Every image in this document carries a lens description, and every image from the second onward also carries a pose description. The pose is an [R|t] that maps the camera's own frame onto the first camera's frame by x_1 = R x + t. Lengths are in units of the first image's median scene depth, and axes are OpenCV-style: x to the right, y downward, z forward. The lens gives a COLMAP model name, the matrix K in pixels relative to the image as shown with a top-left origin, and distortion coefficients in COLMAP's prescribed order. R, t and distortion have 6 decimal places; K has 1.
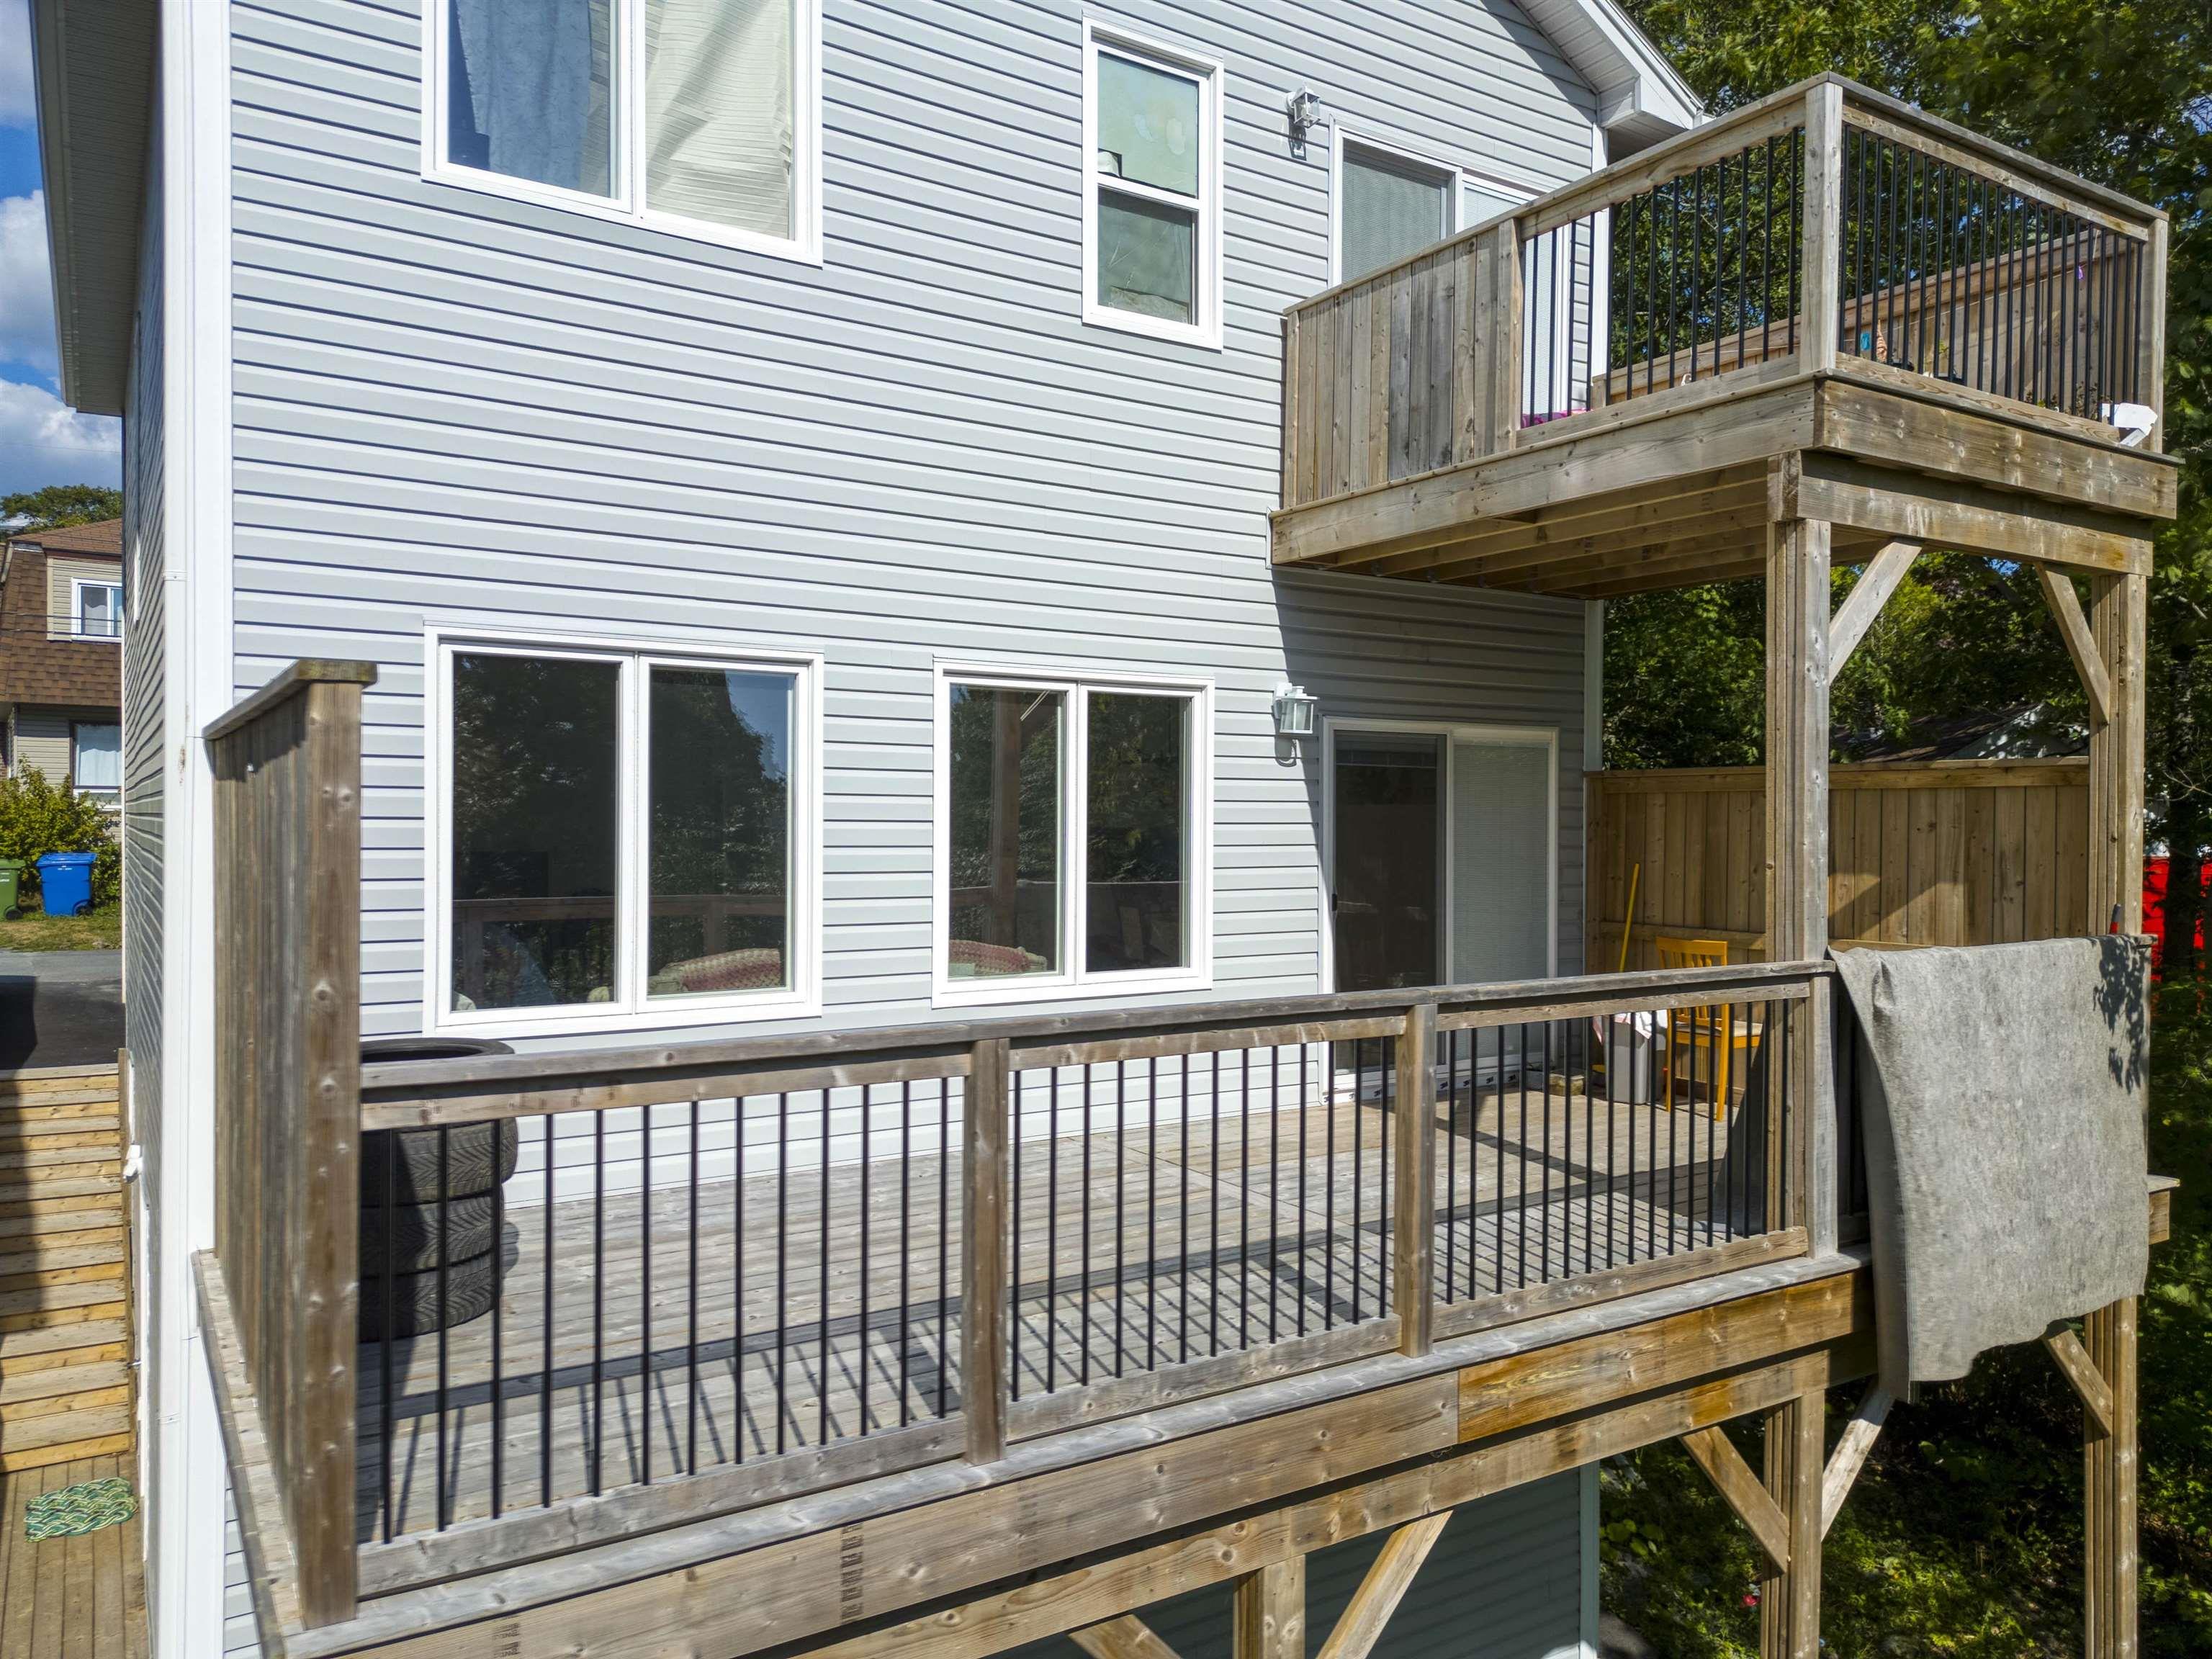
lens RADIAL K [[1562.3, 0, 1107.0], [0, 1562.3, 831.0], [0, 0, 1]] dist [0.034265, -0.030460]
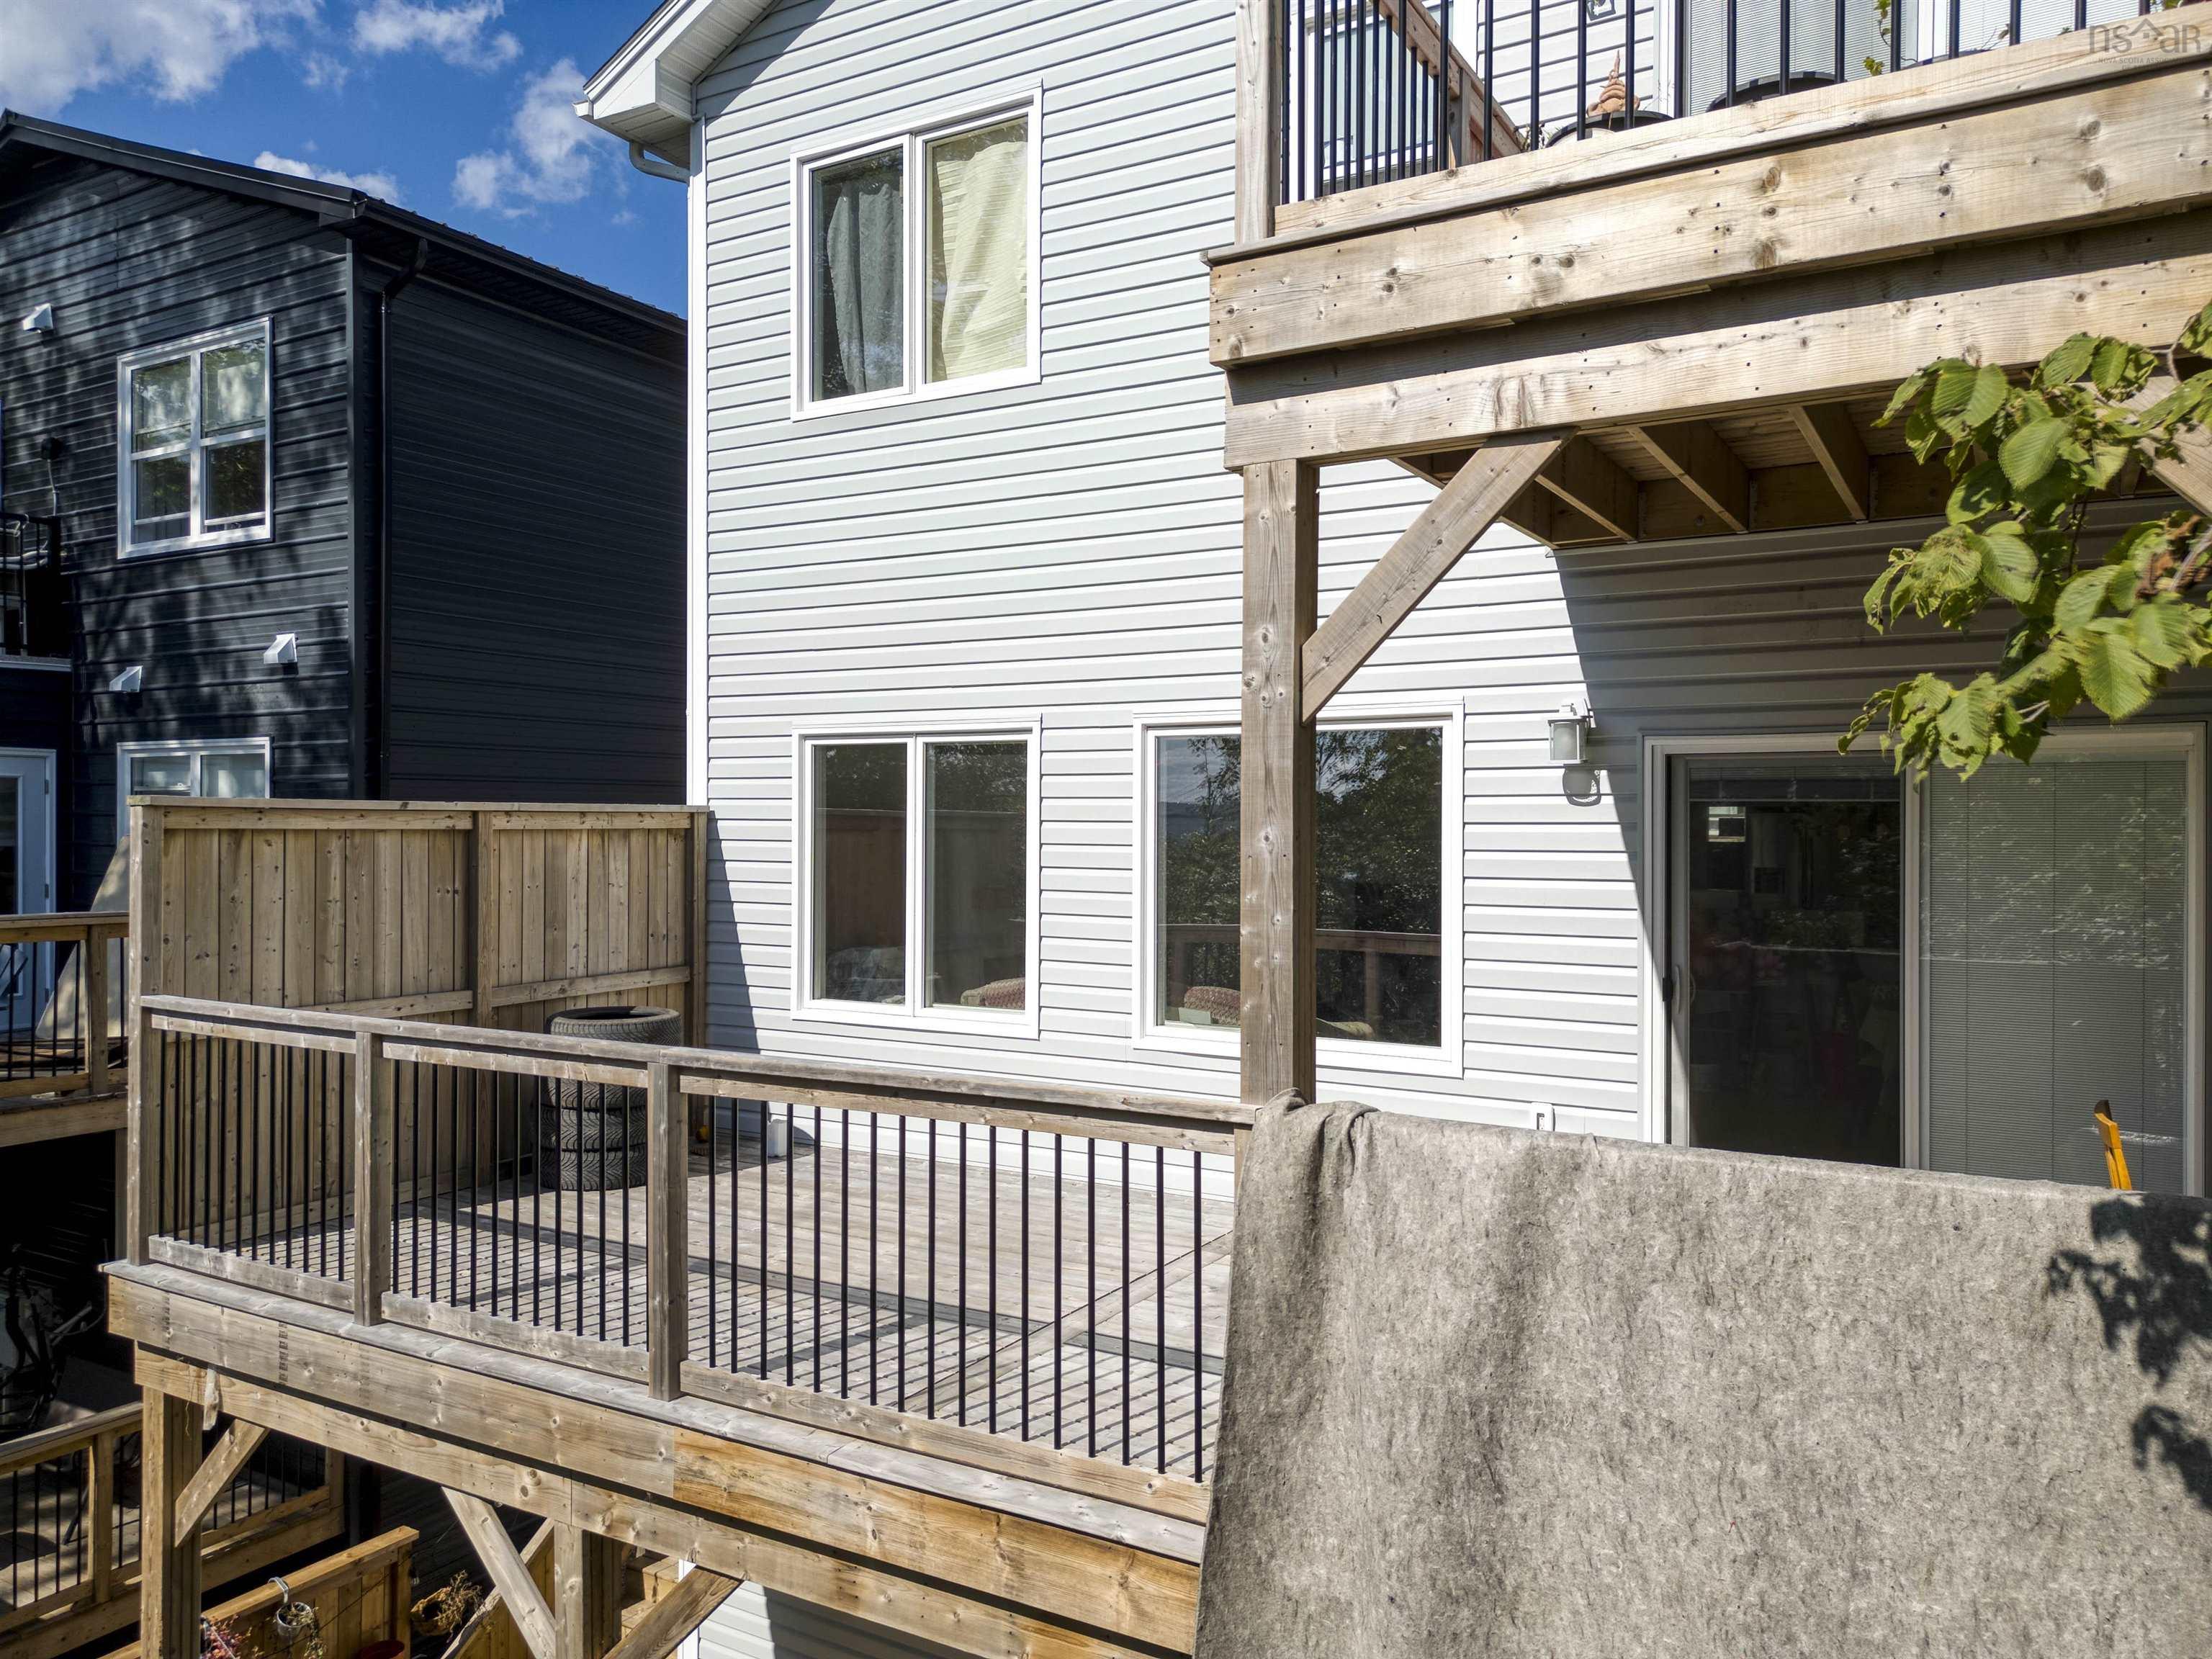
lens RADIAL K [[1562.3, 0, 1098.0], [0, 1562.3, 830.6], [0, 0, 1]] dist [0.034265, -0.030460]
pose [[0.455656, -0.001912, -0.890154, 0.848402], [-0.006987, 0.999959, -0.005724, -0.027381], [0.890129, 0.008828, 0.455624, 0.521962]]
